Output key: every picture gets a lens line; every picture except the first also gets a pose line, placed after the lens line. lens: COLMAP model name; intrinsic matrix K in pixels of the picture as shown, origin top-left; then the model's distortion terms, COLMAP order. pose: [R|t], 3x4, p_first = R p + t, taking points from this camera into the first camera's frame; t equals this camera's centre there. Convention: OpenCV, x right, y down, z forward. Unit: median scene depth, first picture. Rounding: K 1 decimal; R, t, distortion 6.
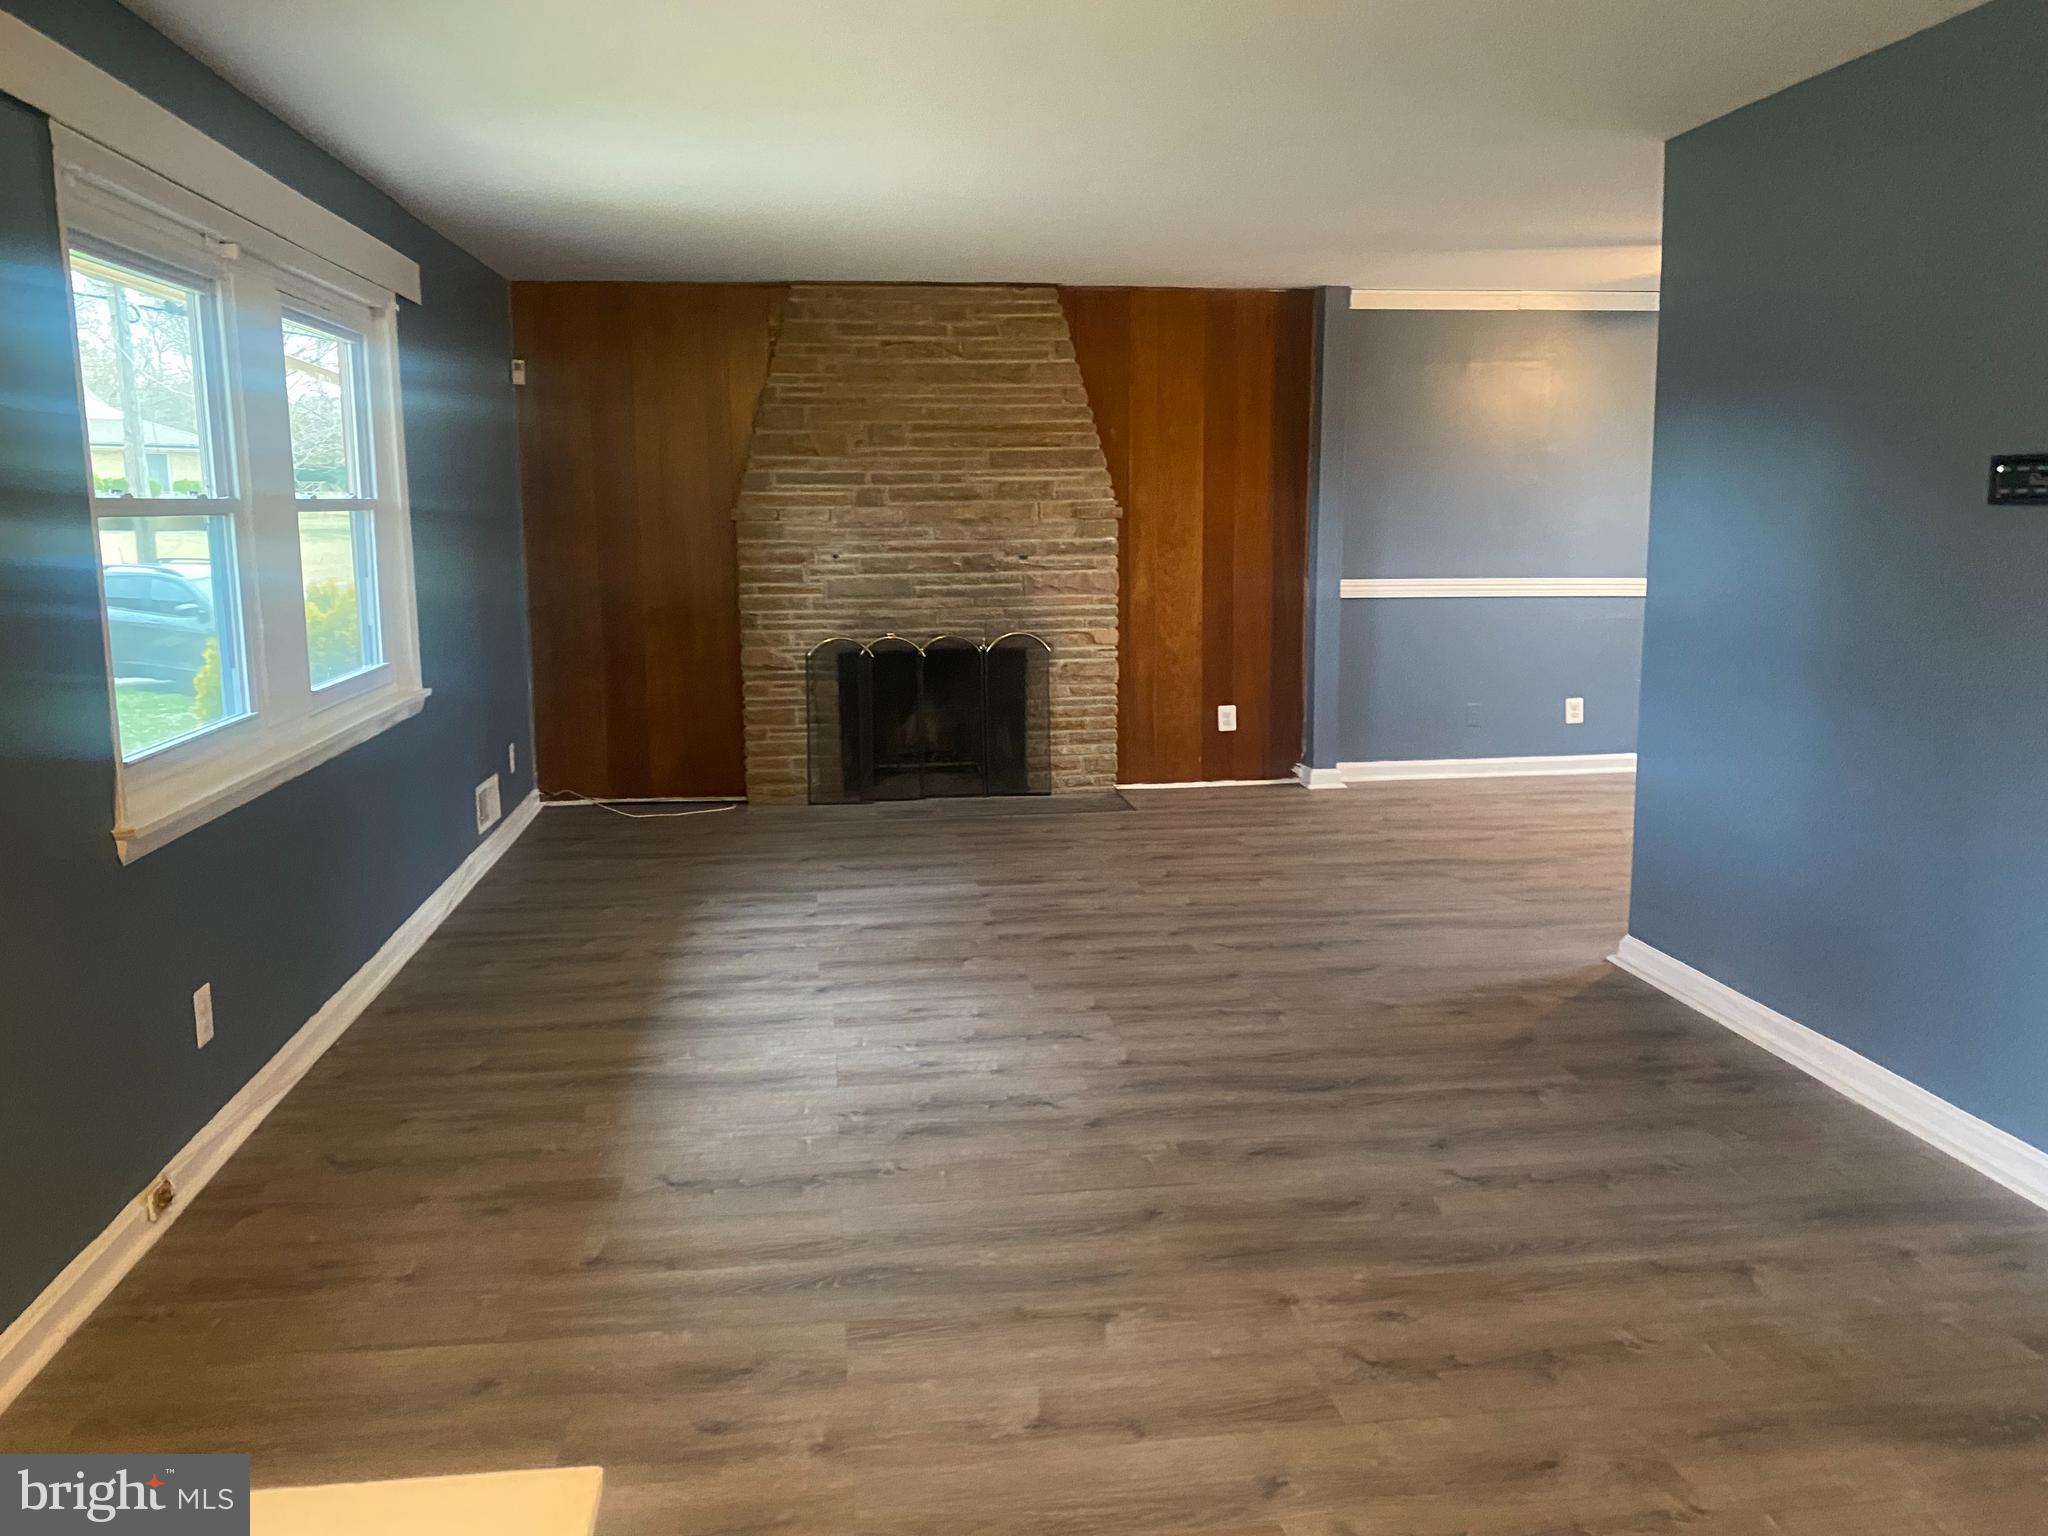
lens RADIAL K [[1550.0, 0, 1026.6], [0, 1550.0, 762.9], [0, 0, 1]] dist [0.119719, -0.185616]
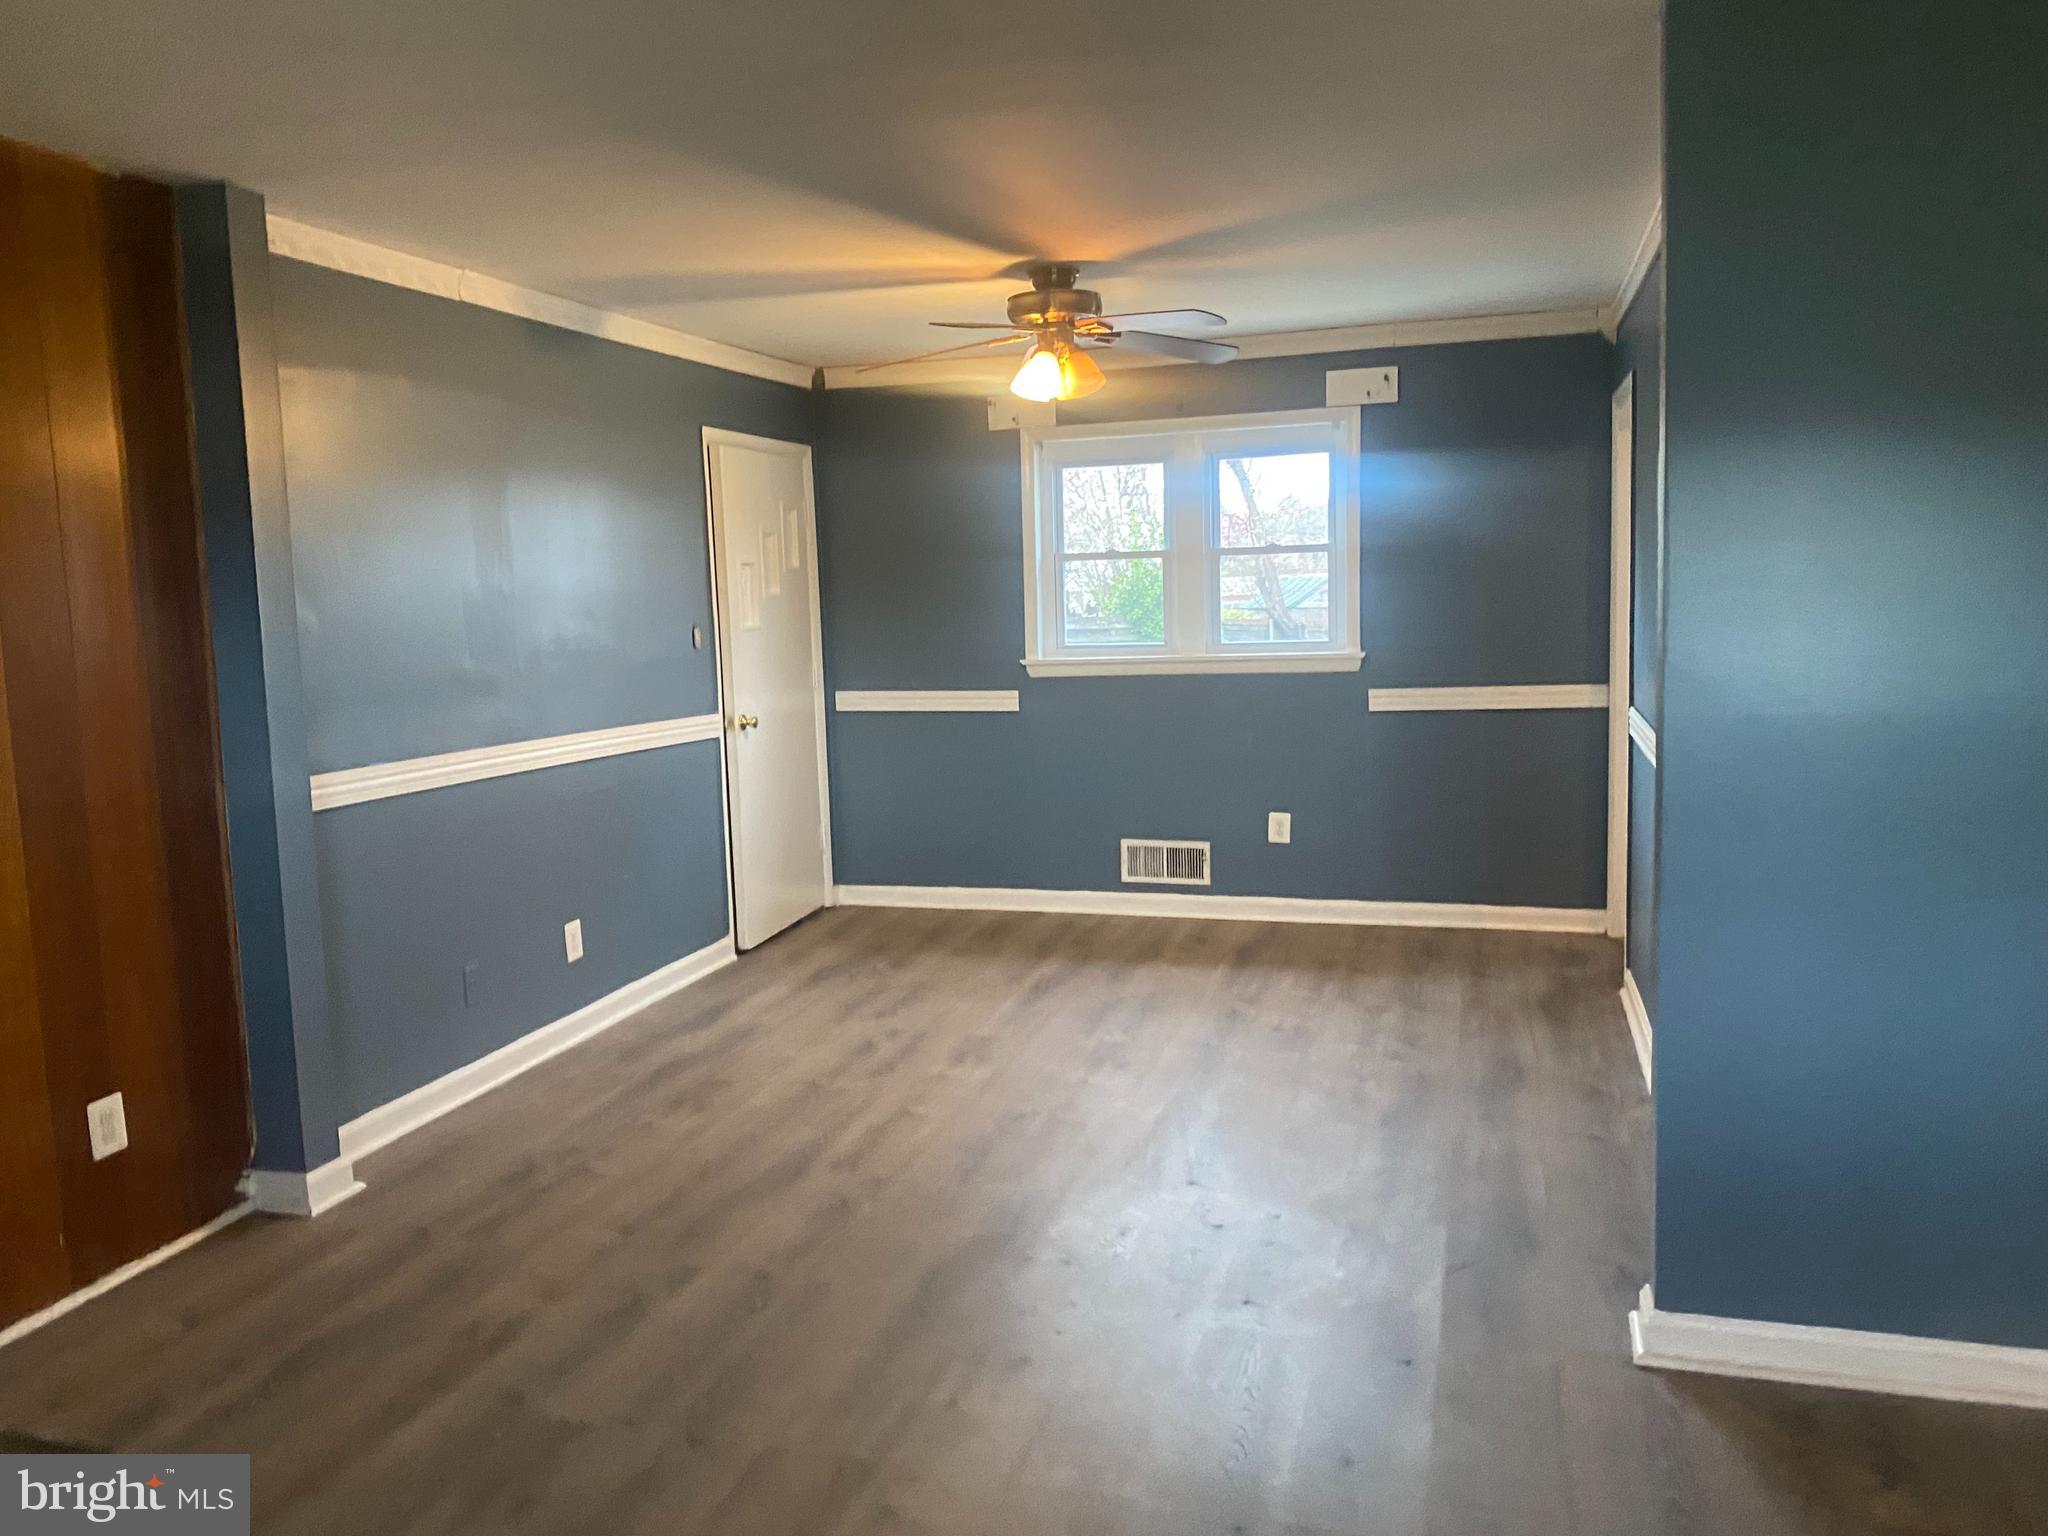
lens RADIAL K [[1552.7, 0, 1019.1], [0, 1552.7, 744.1], [0, 0, 1]] dist [0.099210, -0.169456]
pose [[0.419377, -0.098337, 0.902470, -0.216283], [0.175376, 0.984165, 0.025742, -0.145035], [-0.890711, 0.147476, 0.429982, 0.823879]]
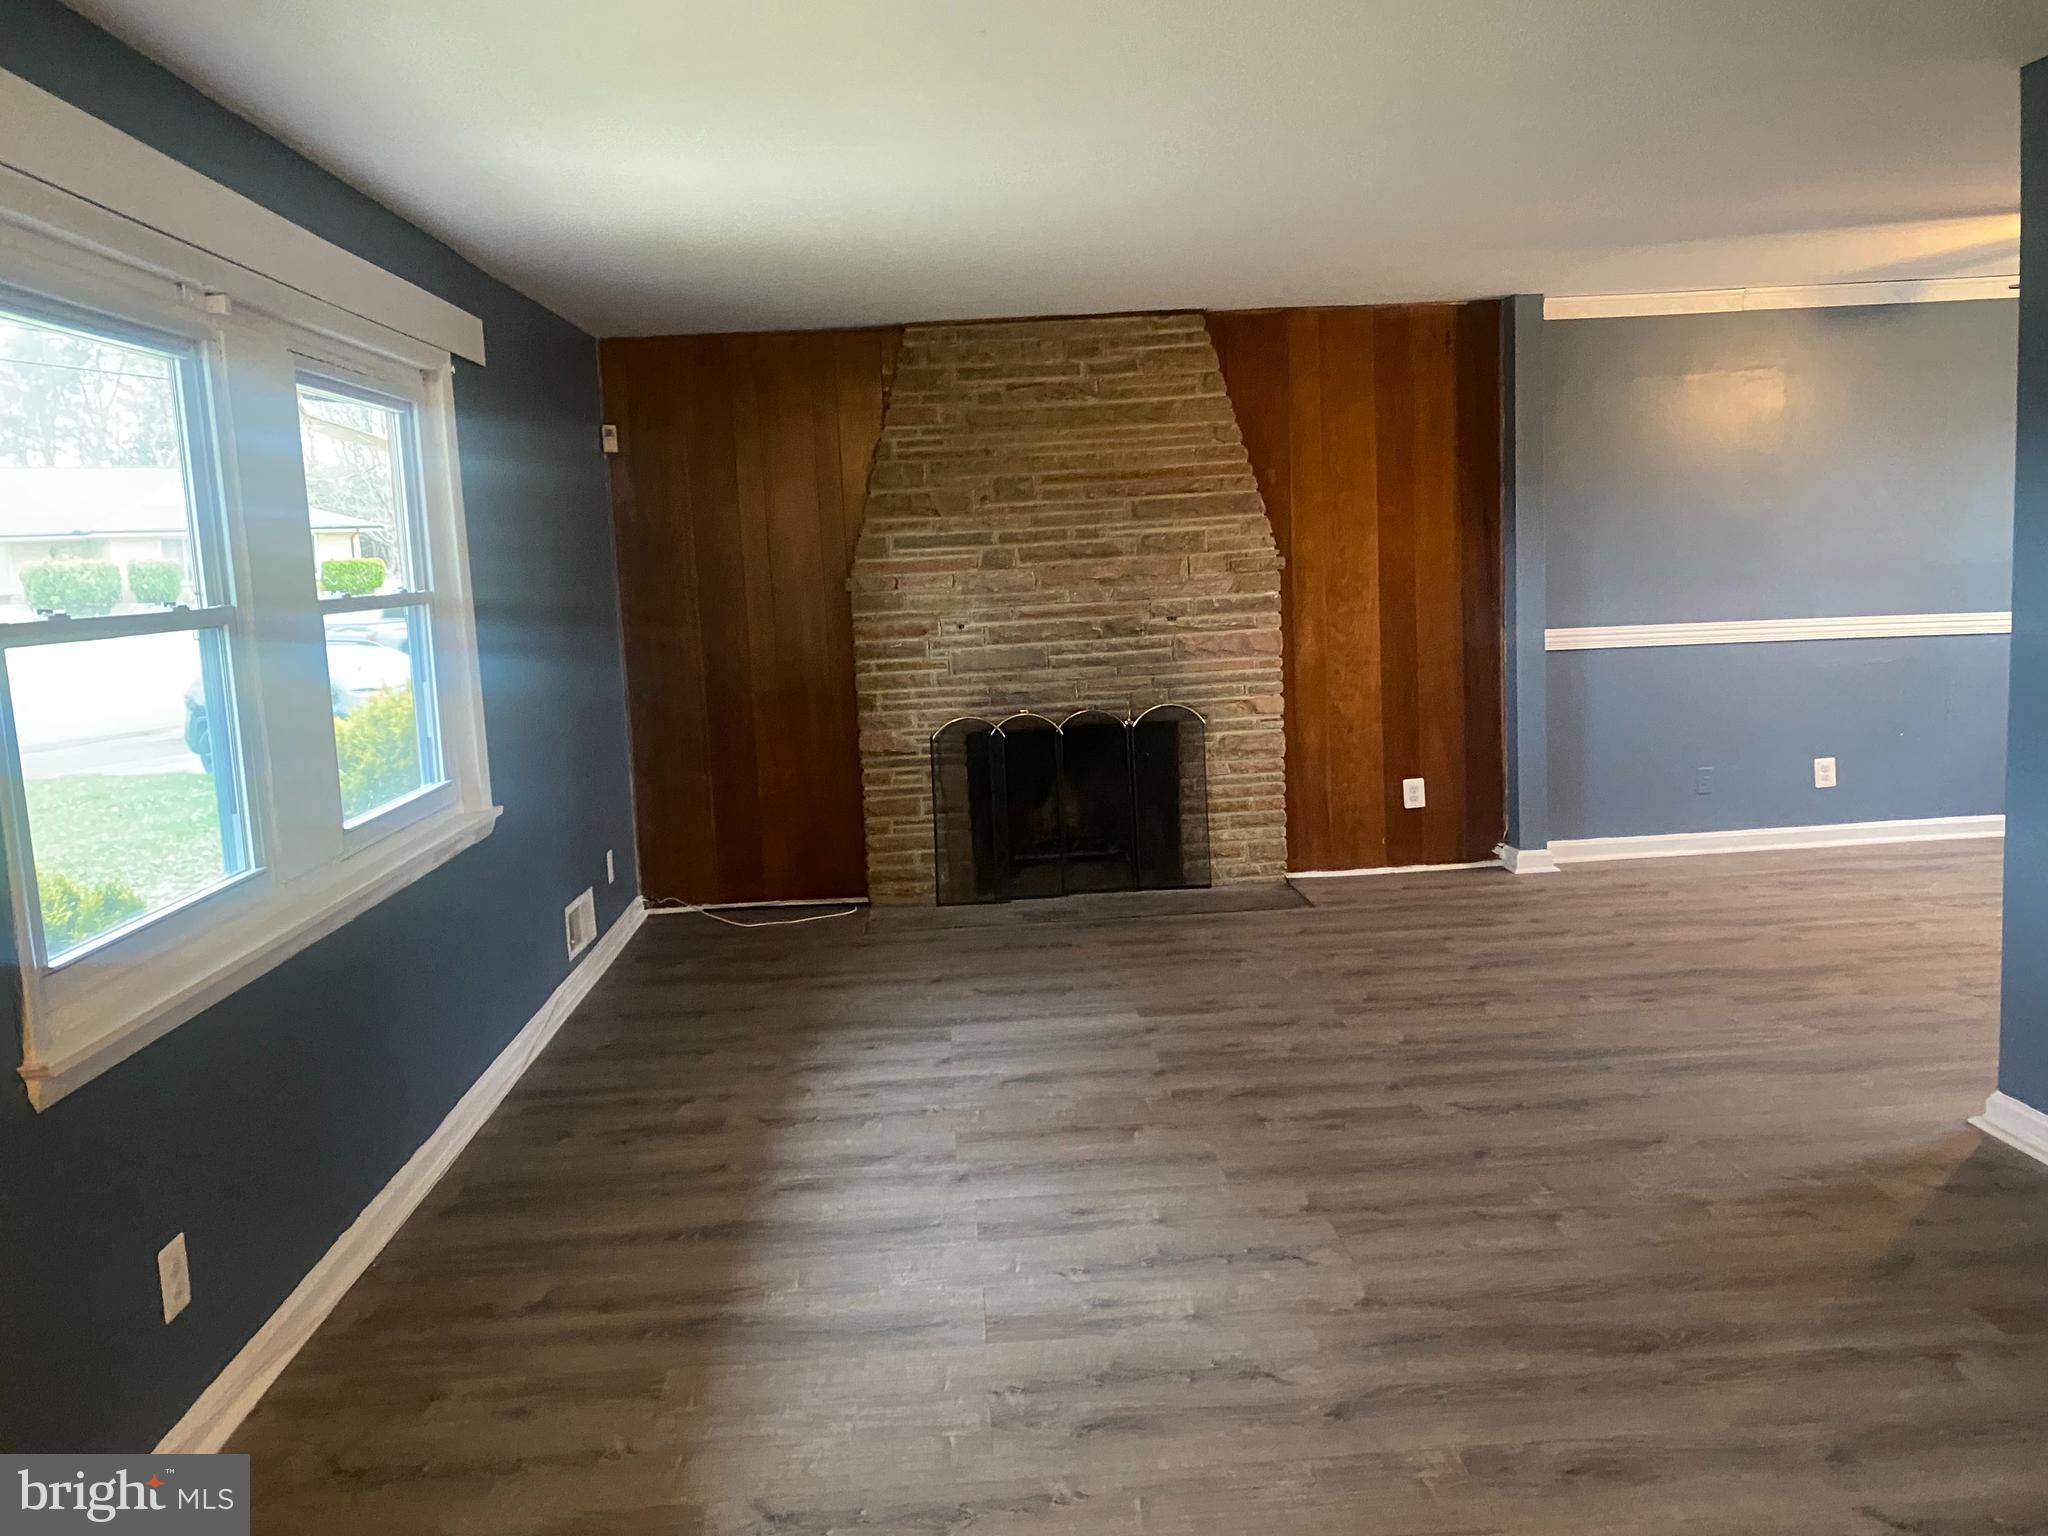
lens RADIAL K [[1555.2, 0, 1022.0], [0, 1555.2, 759.7], [0, 0, 1]] dist [0.066900, -0.042114]
pose [[0.996151, -0.029763, -0.082444, -0.022882], [0.027250, 0.999134, -0.031450, -0.037362], [0.083309, 0.029082, 0.996099, 0.162130]]
